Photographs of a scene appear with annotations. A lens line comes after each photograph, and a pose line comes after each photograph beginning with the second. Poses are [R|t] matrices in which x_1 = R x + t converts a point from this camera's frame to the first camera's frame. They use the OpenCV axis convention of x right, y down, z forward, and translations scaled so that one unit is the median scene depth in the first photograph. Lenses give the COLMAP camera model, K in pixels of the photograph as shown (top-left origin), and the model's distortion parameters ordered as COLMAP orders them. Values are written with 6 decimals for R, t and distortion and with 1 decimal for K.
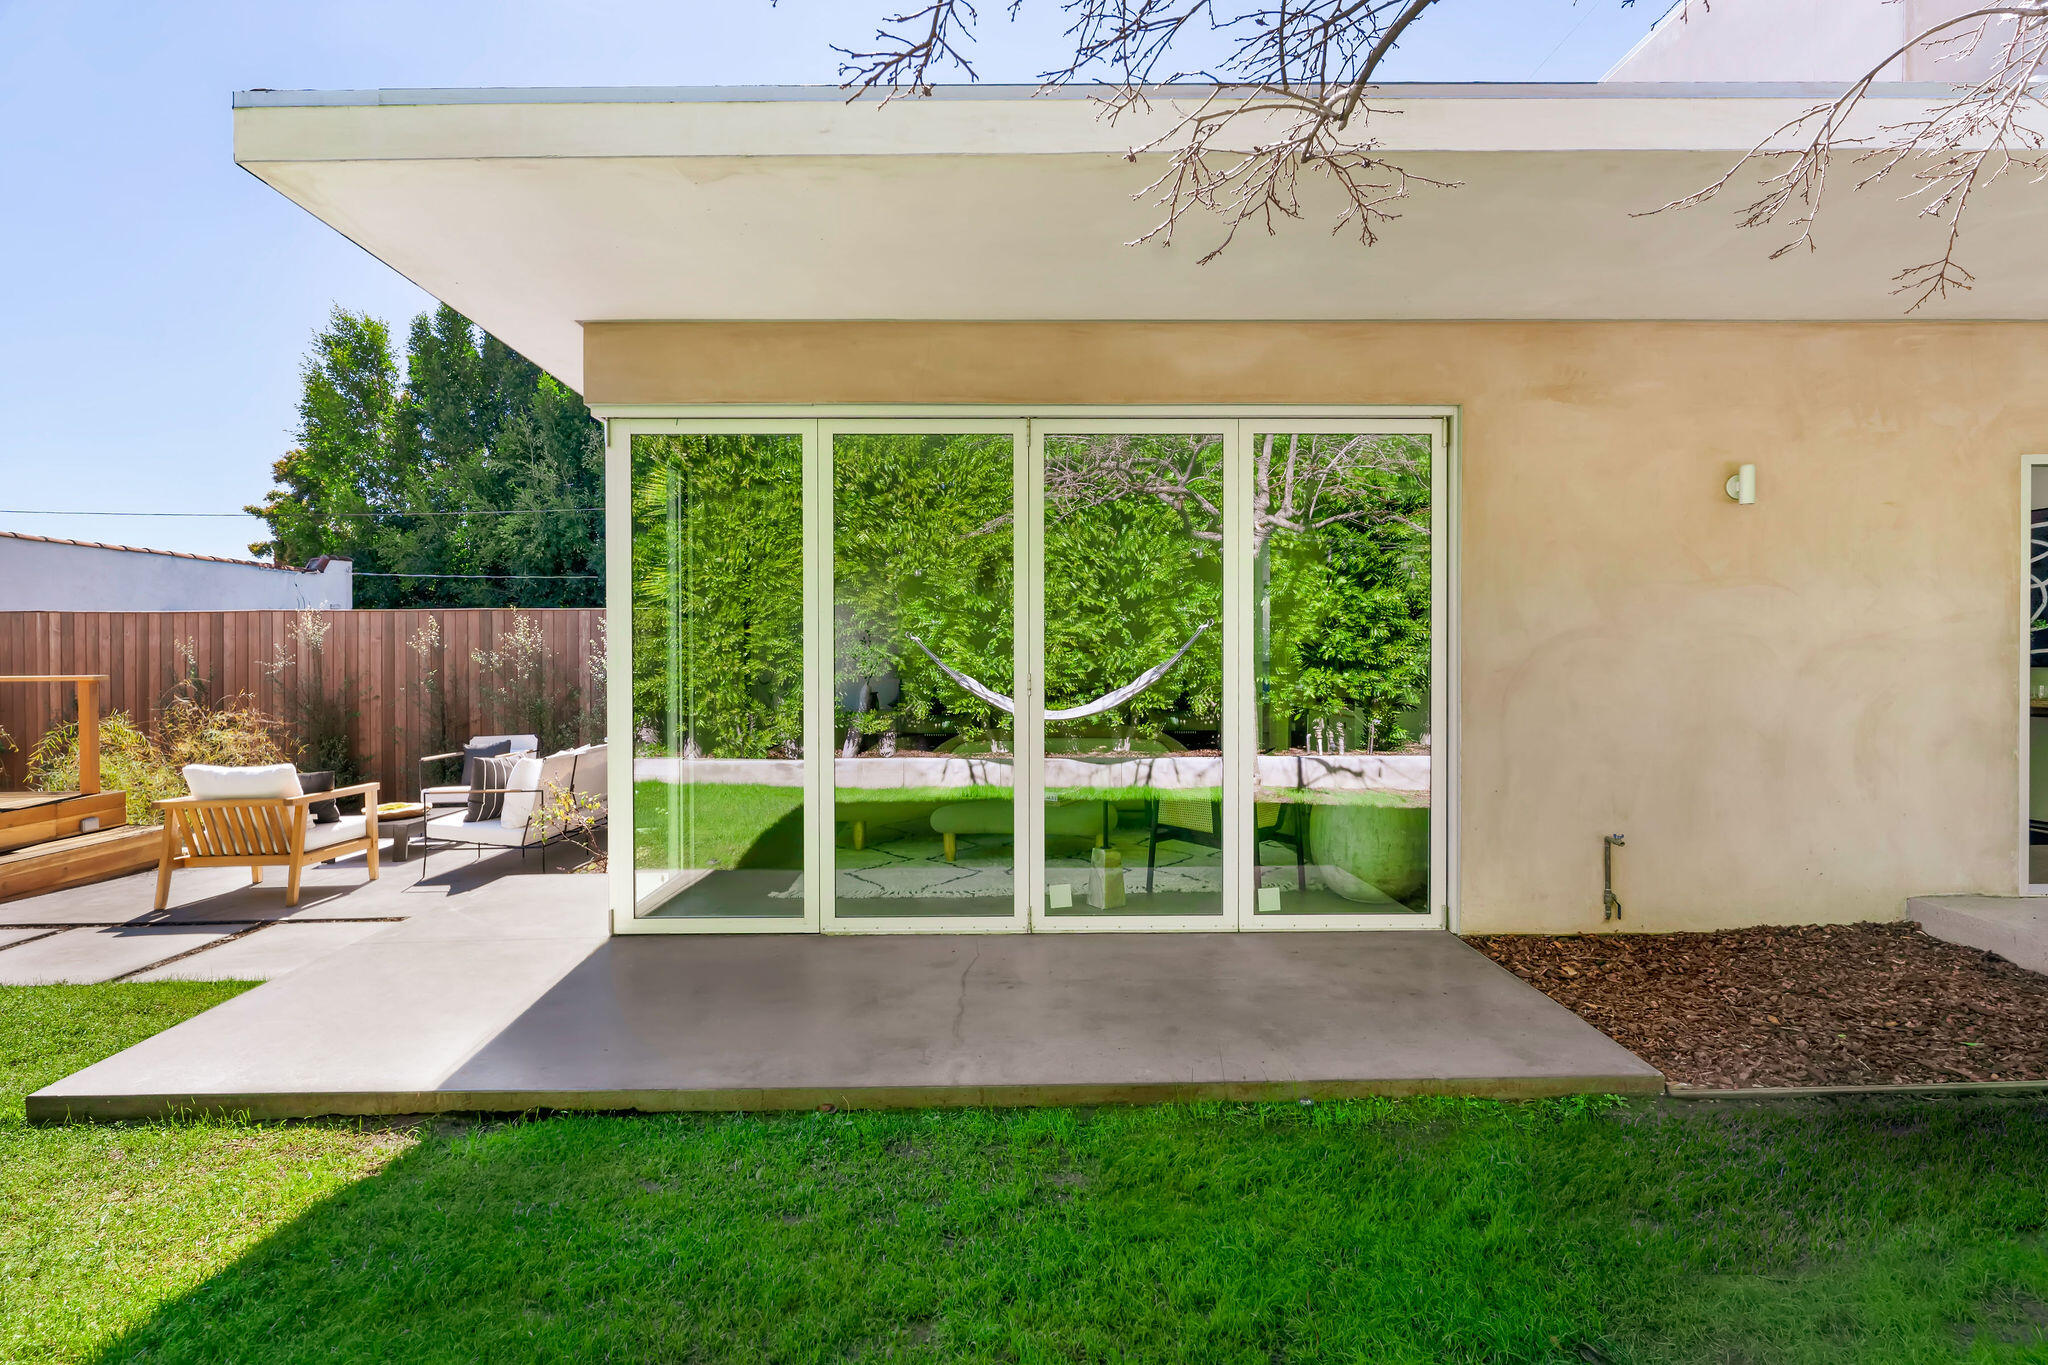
lens RADIAL K [[1001.2, 0, 1024.0], [0, 1001.2, 682.5], [0, 0, 1]] dist [-0.002480, -0.000945]
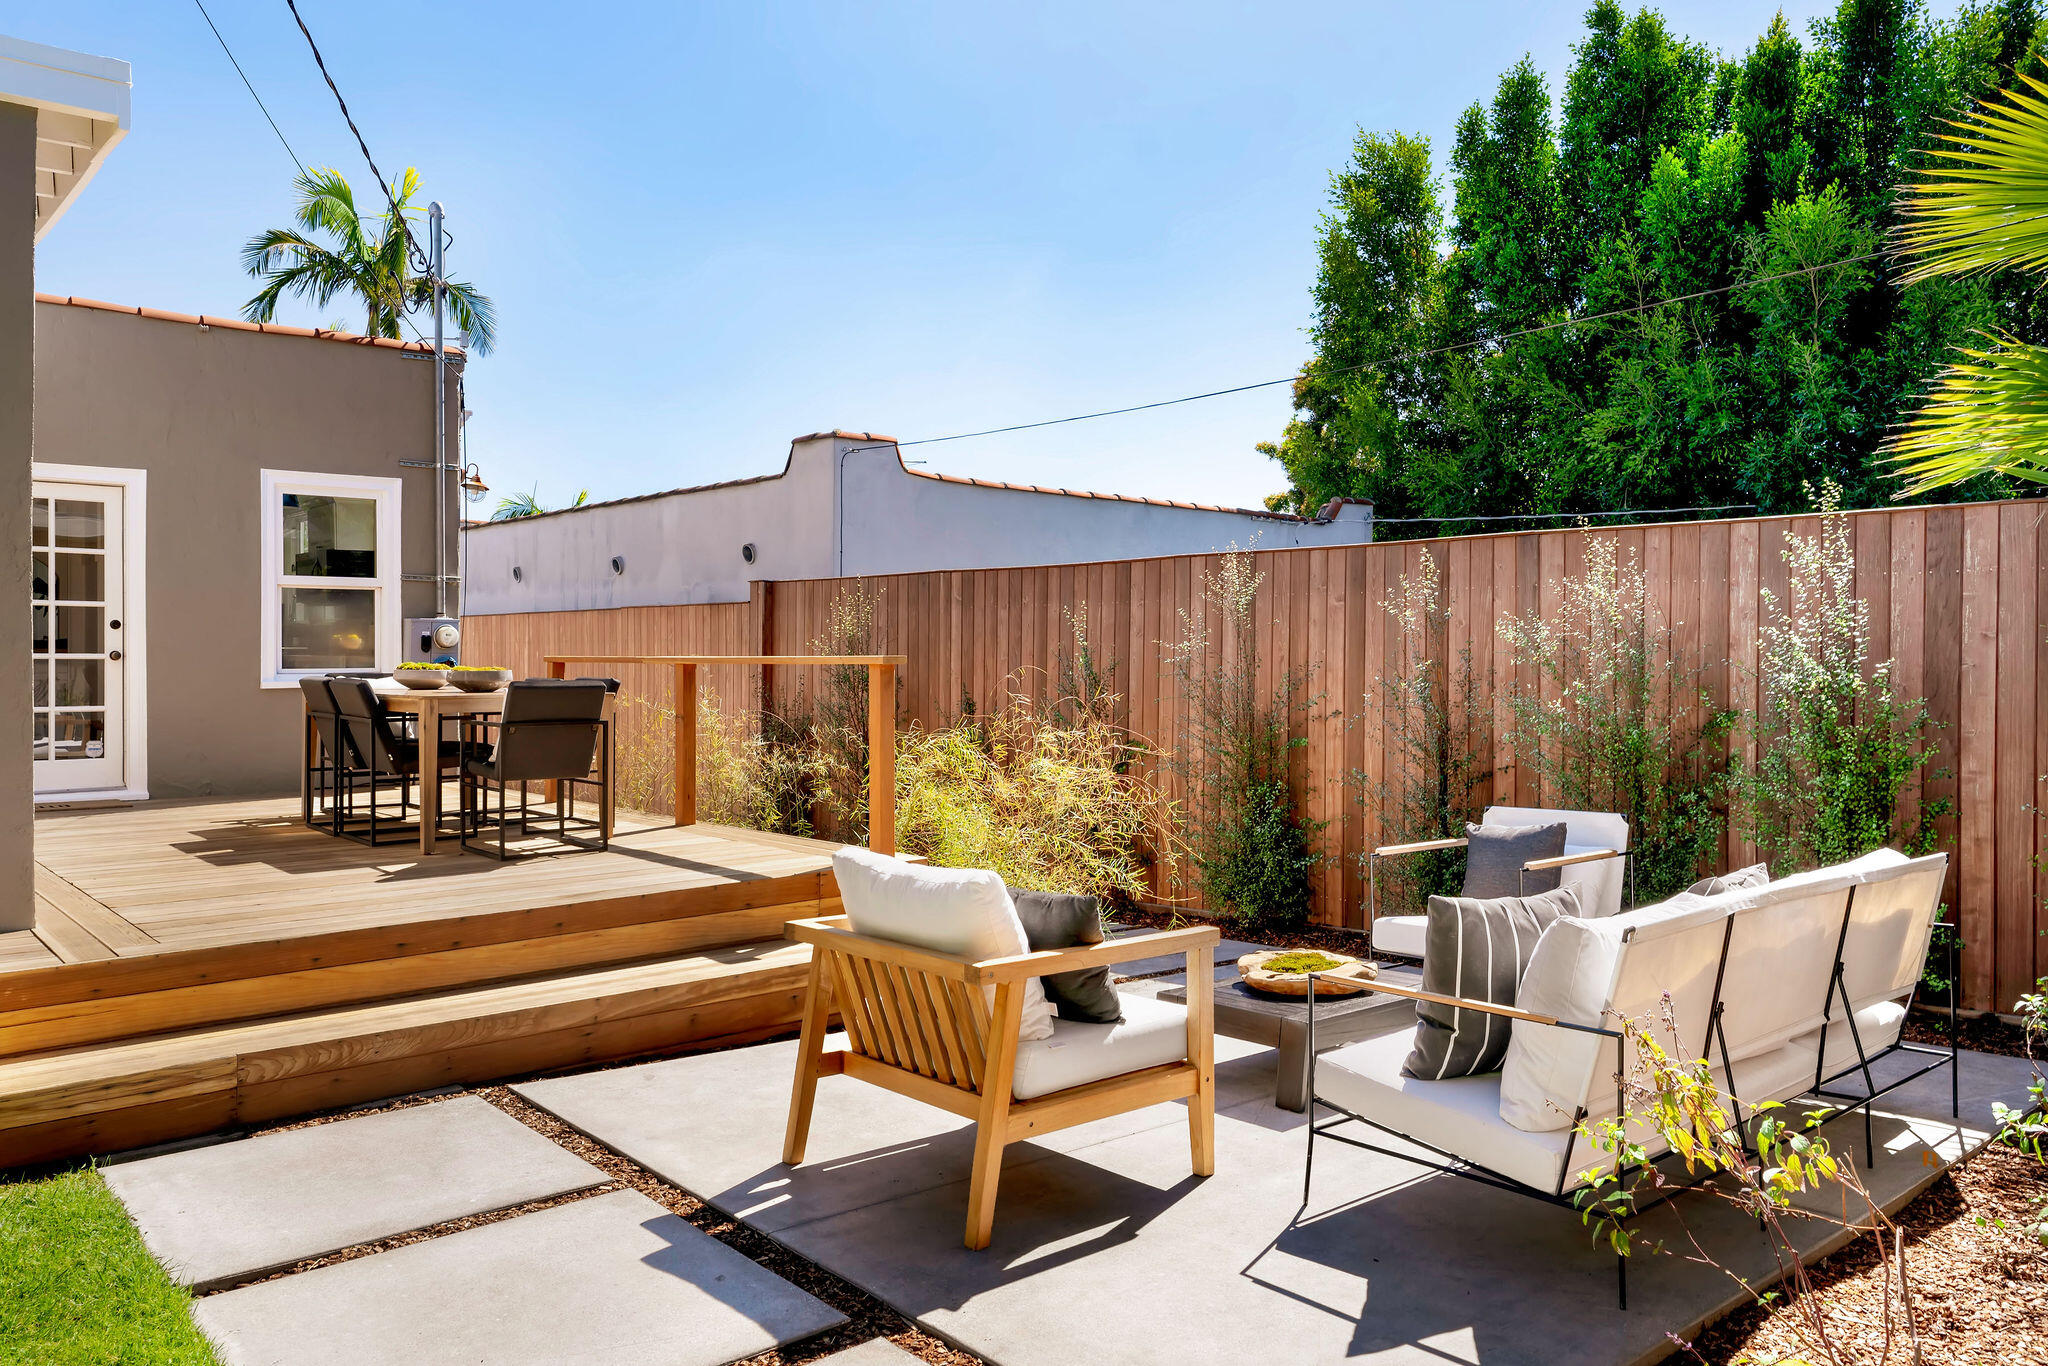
lens RADIAL K [[1395.0, 0, 1014.7], [0, 1395.0, 661.6], [0, 0, 1]] dist [-0.027930, -0.000426]
pose [[0.635745, 0.007891, -0.771859, -0.154017], [-0.028903, 0.999490, -0.013588, 0.002727], [0.771358, 0.030948, 0.635649, 0.328366]]
